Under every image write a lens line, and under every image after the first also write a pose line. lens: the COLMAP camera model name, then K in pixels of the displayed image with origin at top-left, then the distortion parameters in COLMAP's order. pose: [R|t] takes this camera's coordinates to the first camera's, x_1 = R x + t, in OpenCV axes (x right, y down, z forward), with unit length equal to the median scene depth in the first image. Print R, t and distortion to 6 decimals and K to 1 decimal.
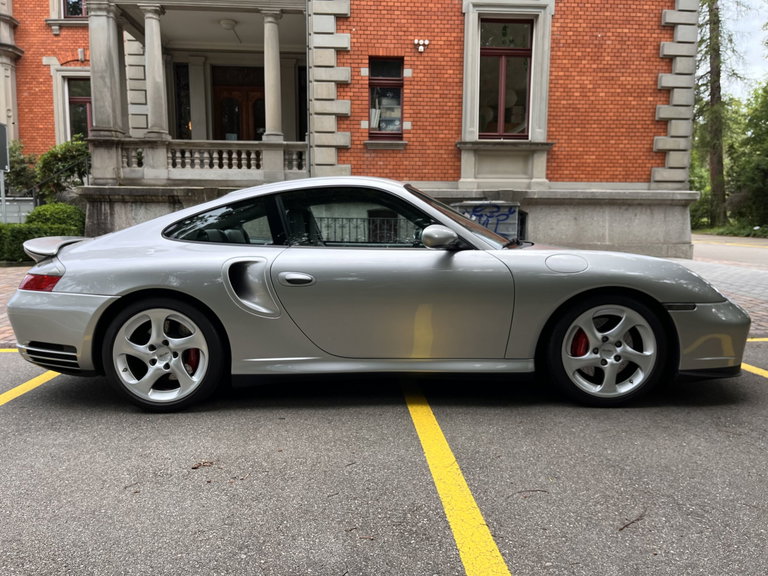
lens RADIAL K [[587.6, 0, 390.9], [0, 587.6, 285.6], [0, 0, 1]] dist [0.040223, -0.063997]
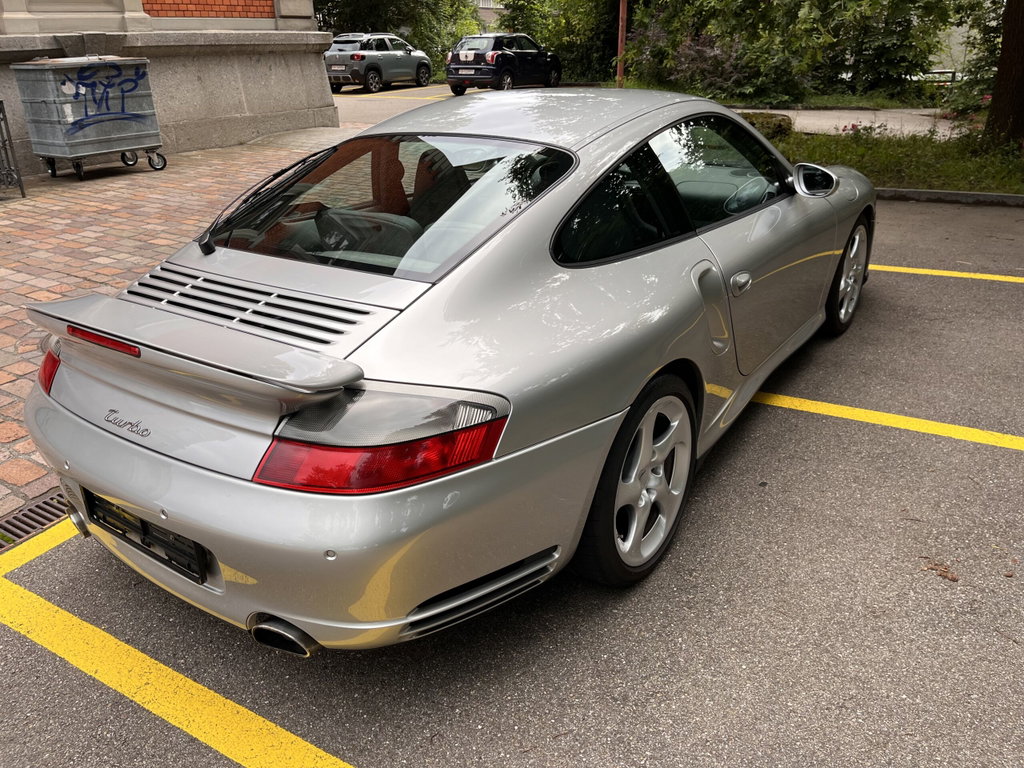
lens RADIAL K [[783.5, 0, 509.9], [0, 783.5, 383.5], [0, 0, 1]] dist [0.040223, -0.063997]
pose [[0.585809, -0.338062, 0.736574, -0.257833], [0.111441, 0.933814, 0.339958, -0.059989], [-0.802750, -0.117066, 0.584711, 0.182834]]
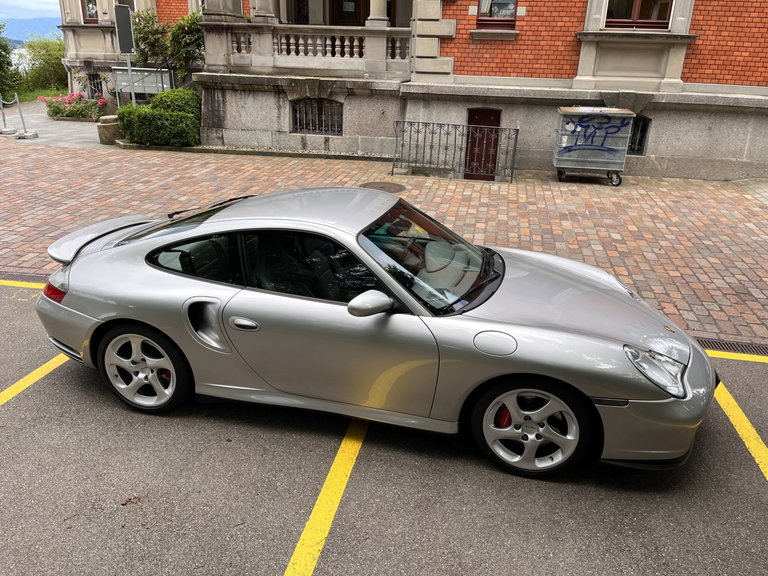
lens RADIAL K [[587.6, 0, 399.1], [0, 587.6, 285.7], [0, 0, 1]] dist [0.040223, -0.063997]
pose [[0.966882, 0.119193, -0.225682, 0.101264], [-0.054040, 0.959810, 0.275398, -0.112618], [0.249437, -0.254082, 0.934464, 0.018832]]
